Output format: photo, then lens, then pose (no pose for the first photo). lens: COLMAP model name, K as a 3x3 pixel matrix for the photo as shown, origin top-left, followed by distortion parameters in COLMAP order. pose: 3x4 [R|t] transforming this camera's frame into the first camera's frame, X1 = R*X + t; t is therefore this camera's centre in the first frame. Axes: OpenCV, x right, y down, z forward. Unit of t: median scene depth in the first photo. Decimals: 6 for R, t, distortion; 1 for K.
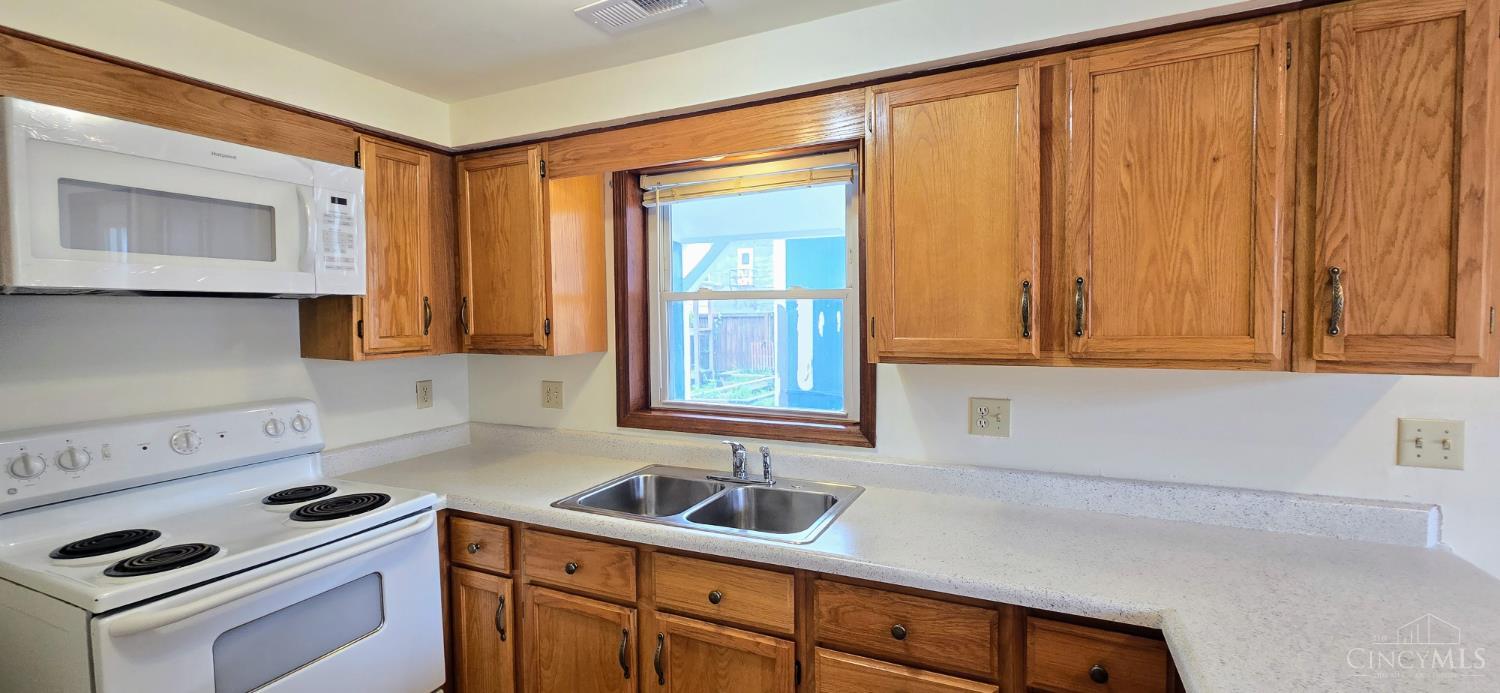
lens RADIAL K [[613.4, 0, 749.2], [0, 613.4, 336.9], [0, 0, 1]] dist [0.003411, -0.000376]
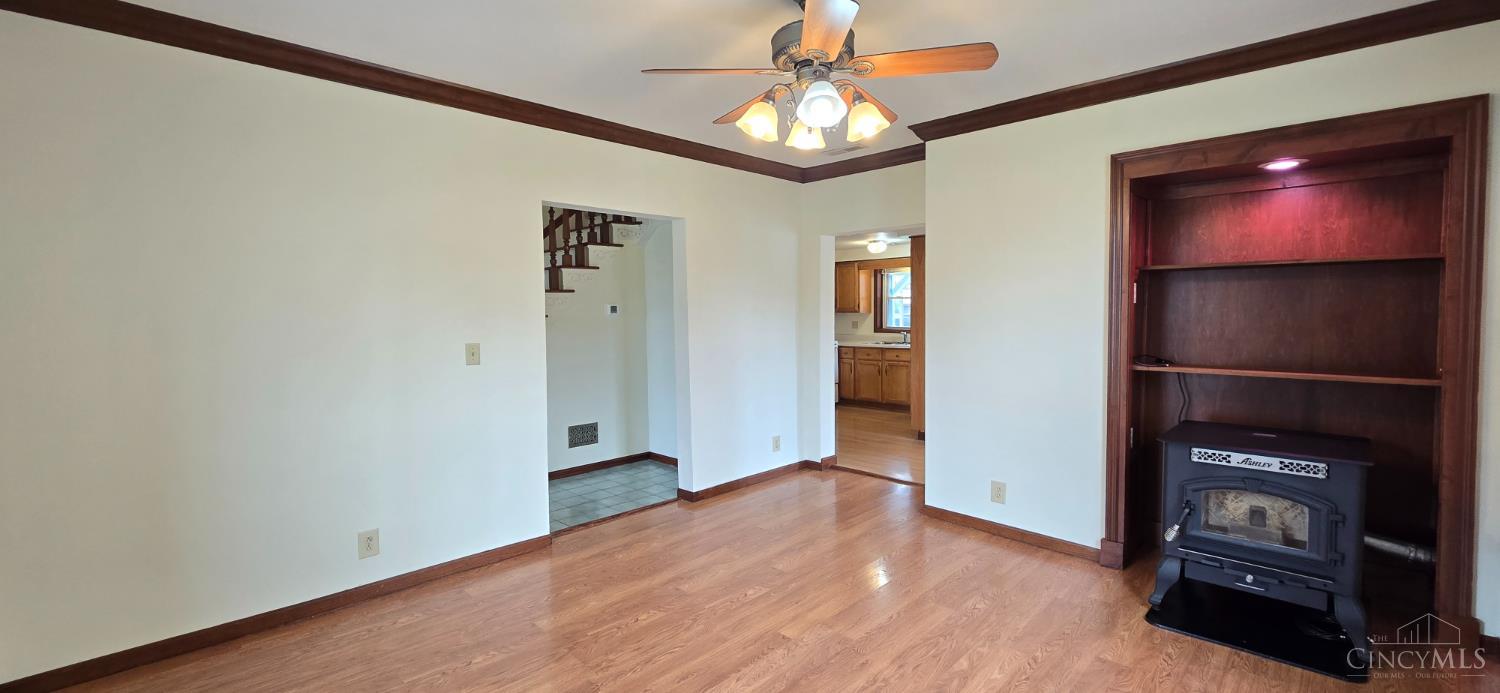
lens RADIAL K [[613.4, 0, 748.2], [0, 613.4, 334.8], [0, 0, 1]] dist [0.003411, -0.000376]
pose [[0.942925, 0.017637, -0.332537, 0.495132], [-0.011003, 0.999701, 0.021823, 0.135832], [0.332823, -0.016918, 0.942838, -4.471065]]
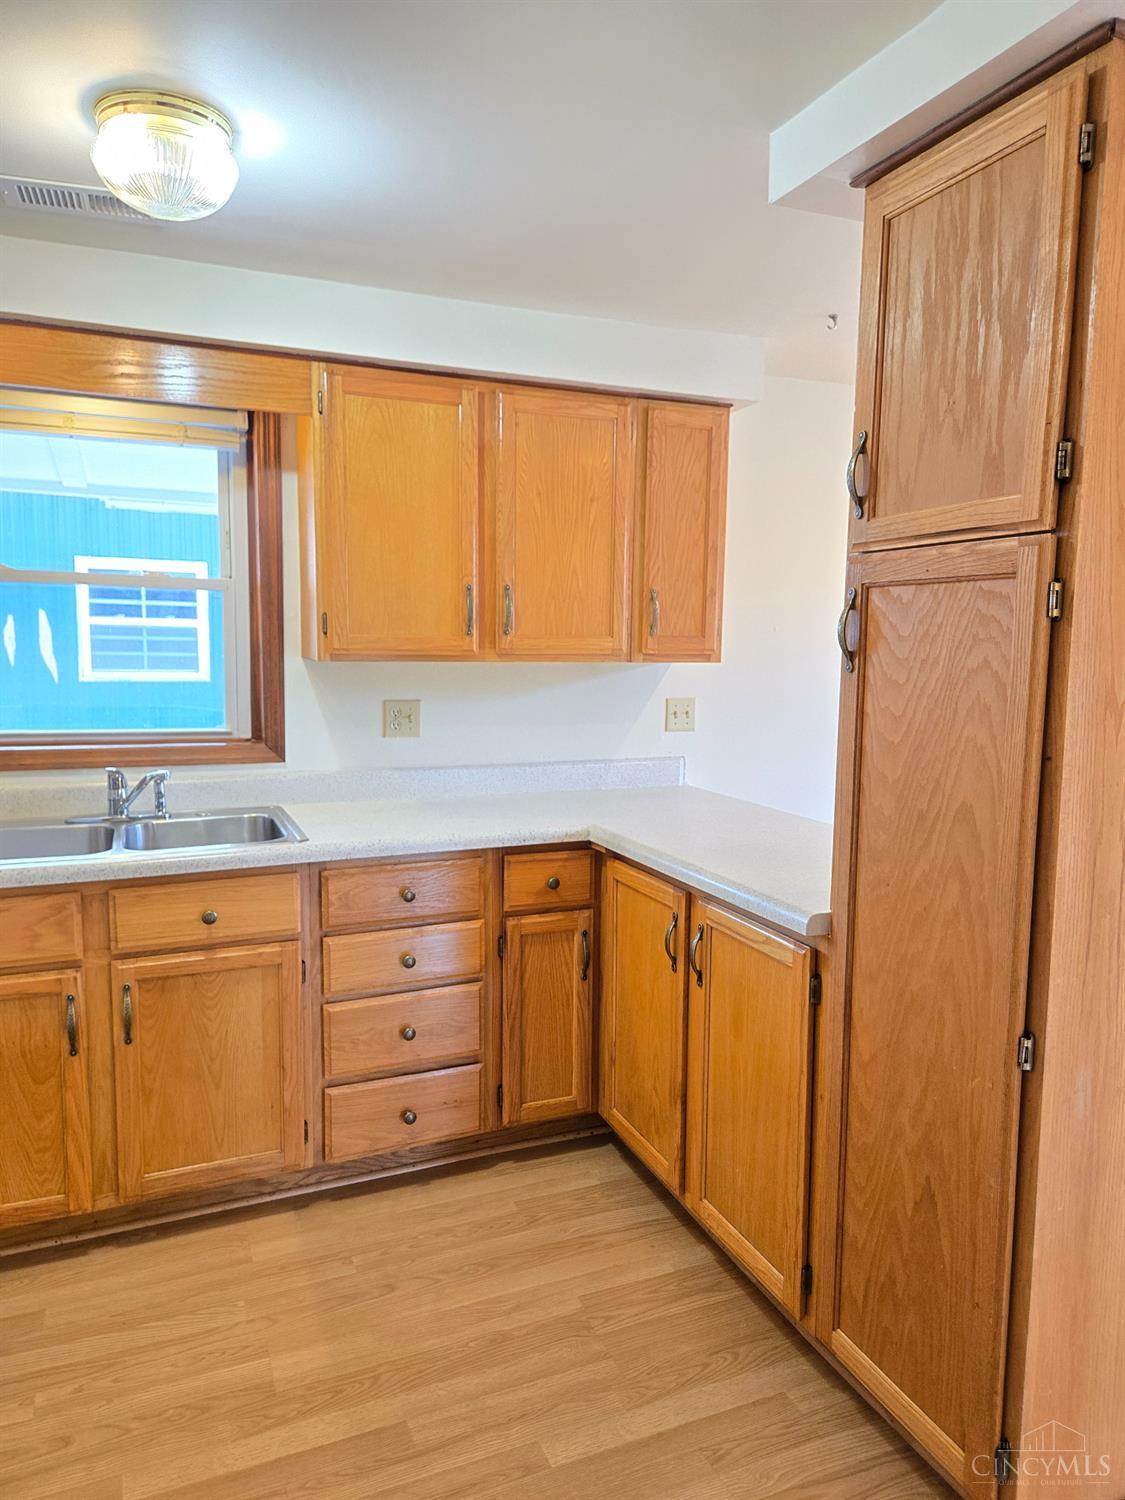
lens RADIAL K [[1017.7, 0, 563.9], [0, 1017.7, 752.7], [0, 0, 1]] dist [0.038697, -0.003441]
pose [[0.670224, -0.063097, 0.739472, -0.800866], [0.003678, 0.996650, 0.081708, 0.061215], [-0.742150, -0.052043, 0.668210, -0.377419]]
